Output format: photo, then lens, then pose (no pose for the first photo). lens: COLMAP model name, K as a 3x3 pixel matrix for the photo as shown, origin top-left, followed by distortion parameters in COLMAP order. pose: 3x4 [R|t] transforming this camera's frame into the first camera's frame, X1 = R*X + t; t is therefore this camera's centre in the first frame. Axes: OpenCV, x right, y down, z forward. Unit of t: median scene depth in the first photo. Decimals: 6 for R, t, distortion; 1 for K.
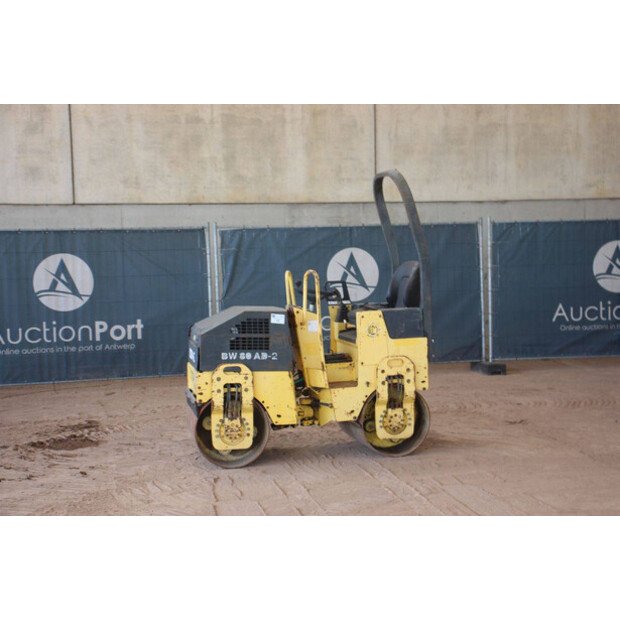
lens RADIAL K [[1109.4, 0, 310.0], [0, 1109.4, 310.0], [0, 0, 1]] dist [0.247045, 0.190367]
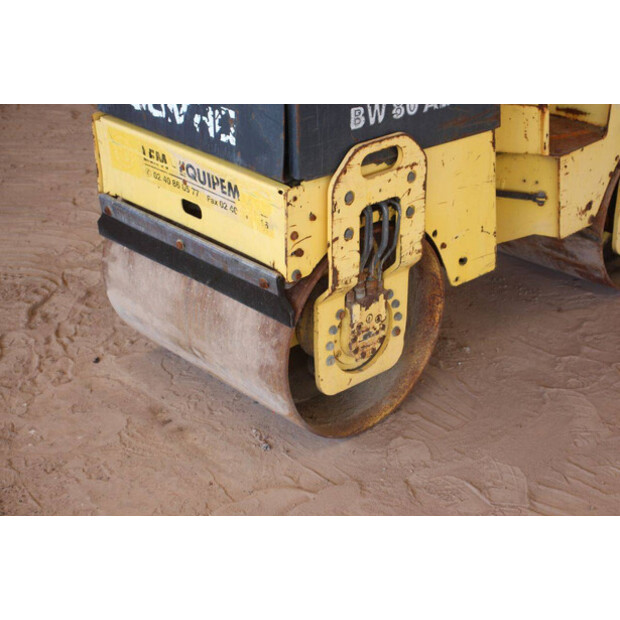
lens RADIAL K [[1109.4, 0, 310.0], [0, 1109.4, 310.0], [0, 0, 1]] dist [0.247045, 0.190367]
pose [[0.858587, -0.217846, 0.464081, -0.229112], [0.027327, 0.923388, 0.382894, -0.025576], [-0.511939, -0.316066, 0.798762, 0.717082]]
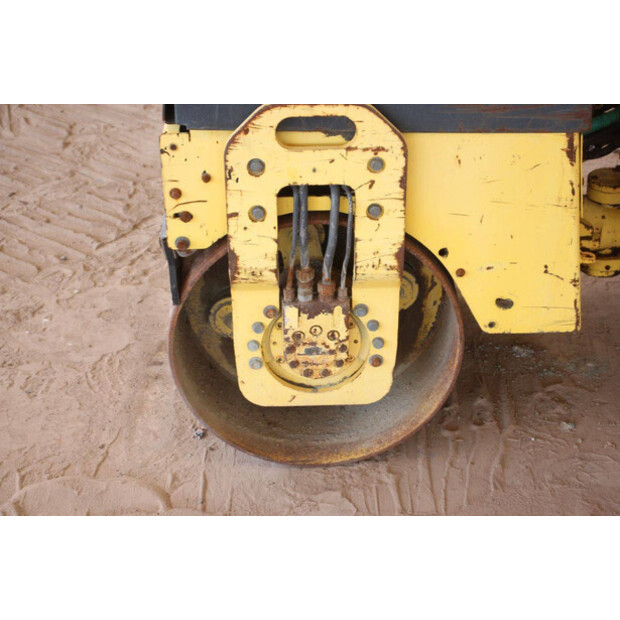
lens RADIAL K [[1199.0, 0, 310.0], [0, 1199.0, 310.0], [0, 0, 1]] dist [0.249882, 0.134110]
pose [[0.986512, 0.093862, -0.134104, -0.033352], [-0.020374, 0.883303, 0.468360, -0.027218], [0.162416, -0.459310, 0.873301, 0.735782]]
